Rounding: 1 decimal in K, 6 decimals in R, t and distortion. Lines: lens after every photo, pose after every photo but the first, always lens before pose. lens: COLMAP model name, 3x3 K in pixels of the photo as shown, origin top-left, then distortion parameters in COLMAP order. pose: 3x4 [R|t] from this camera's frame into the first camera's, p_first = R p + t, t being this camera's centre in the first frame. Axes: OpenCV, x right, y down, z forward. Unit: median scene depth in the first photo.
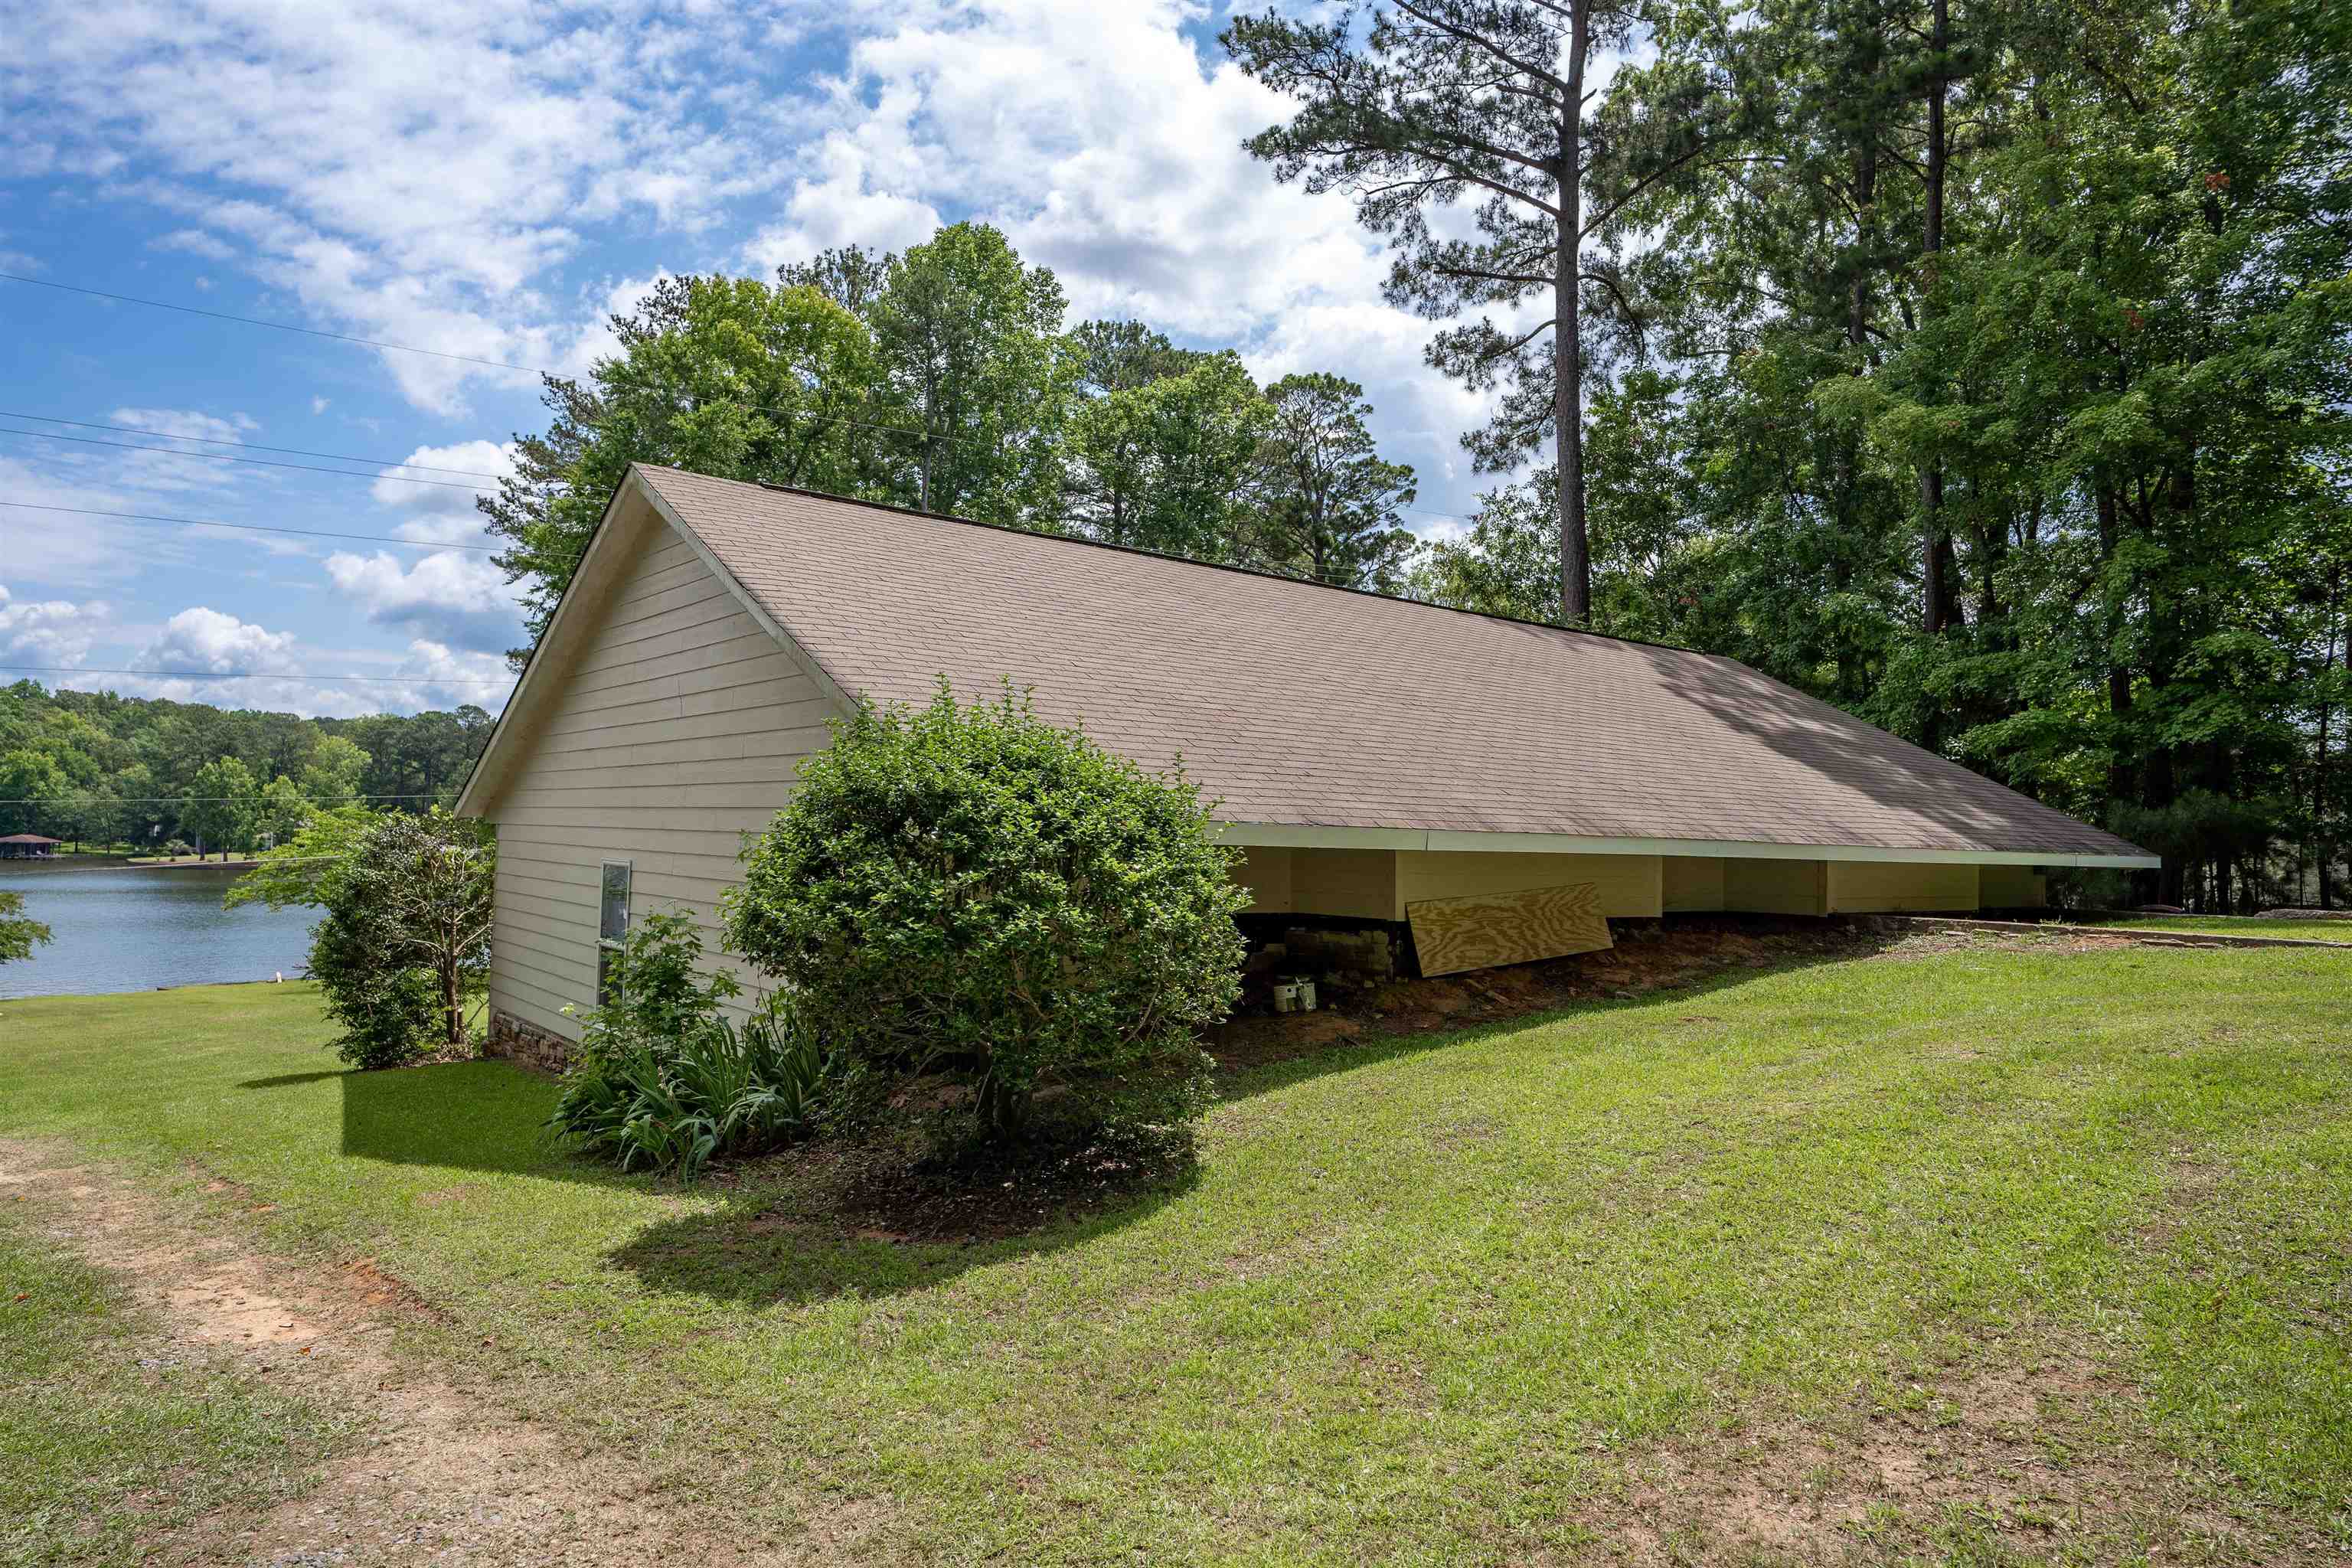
lens RADIAL K [[1528.2, 0, 1176.0], [0, 1528.2, 784.0], [0, 0, 1]] dist [0.022793, 0.001488]
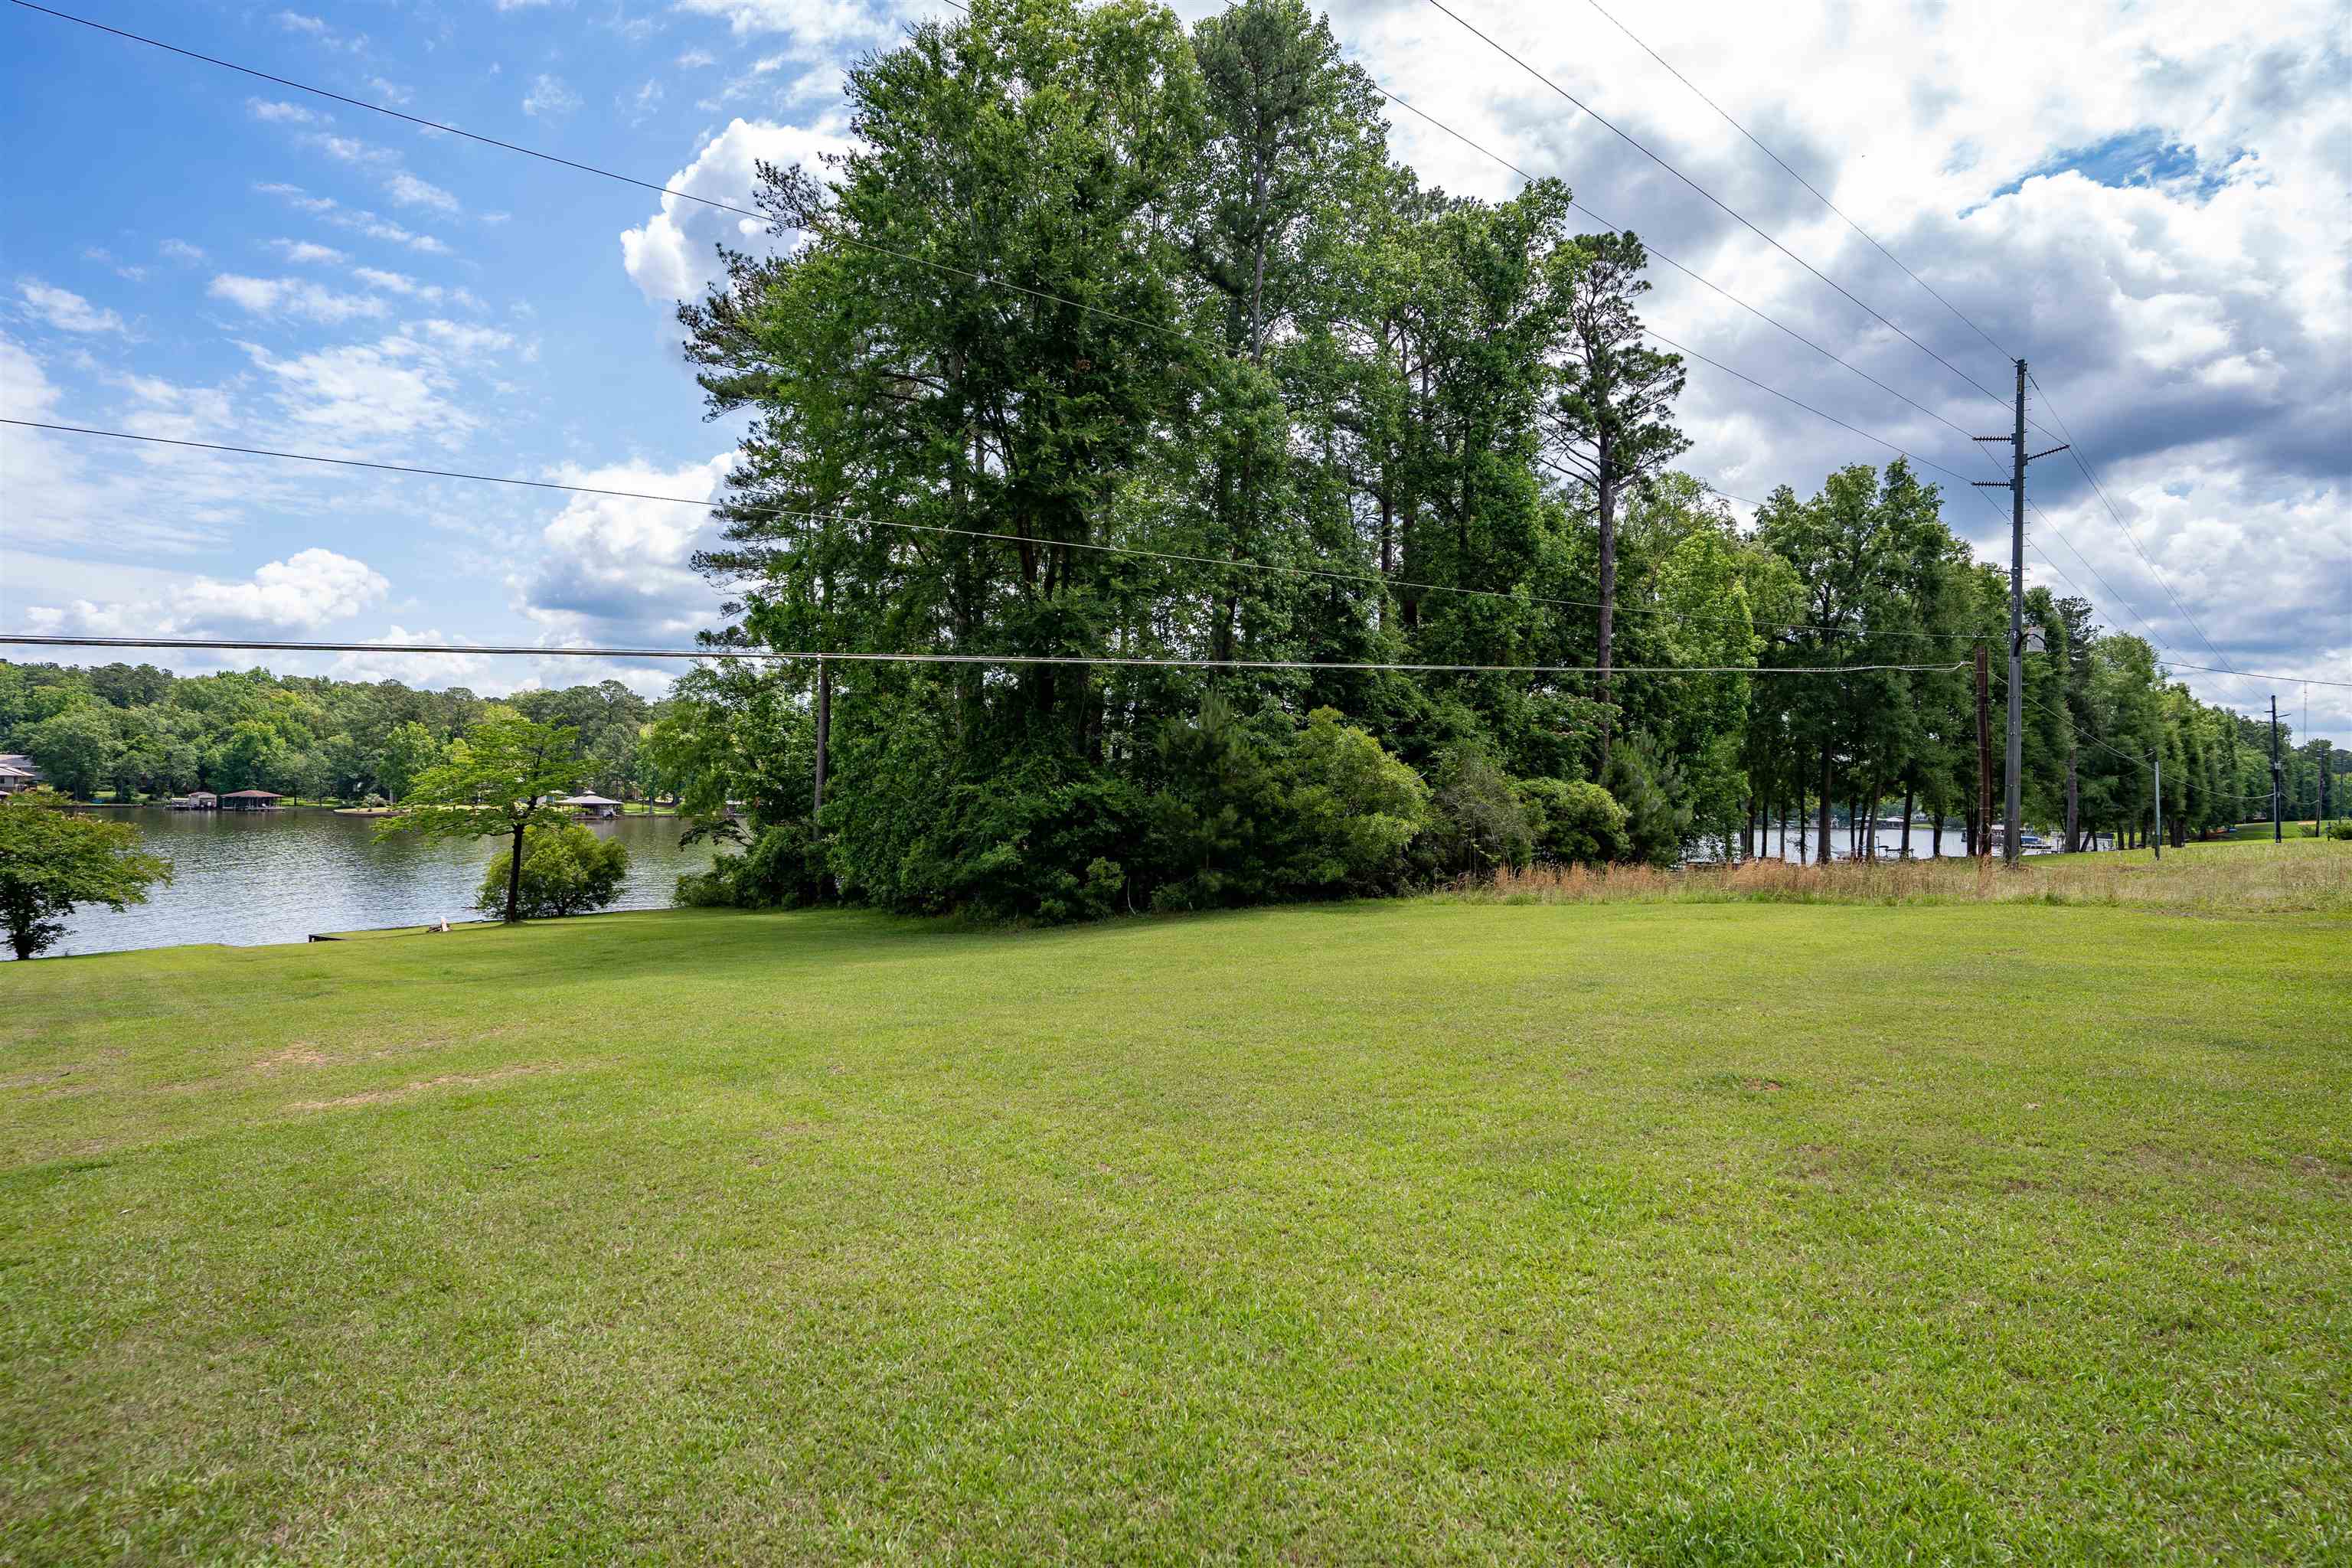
lens RADIAL K [[1174.9, 0, 1176.0], [0, 1174.9, 784.0], [0, 0, 1]] dist [-0.084757, 0.042331]
pose [[0.999504, -0.004137, 0.031218, -0.054589], [0.003447, 0.999749, 0.022131, 0.010677], [-0.031302, -0.022012, 0.999268, 0.100623]]
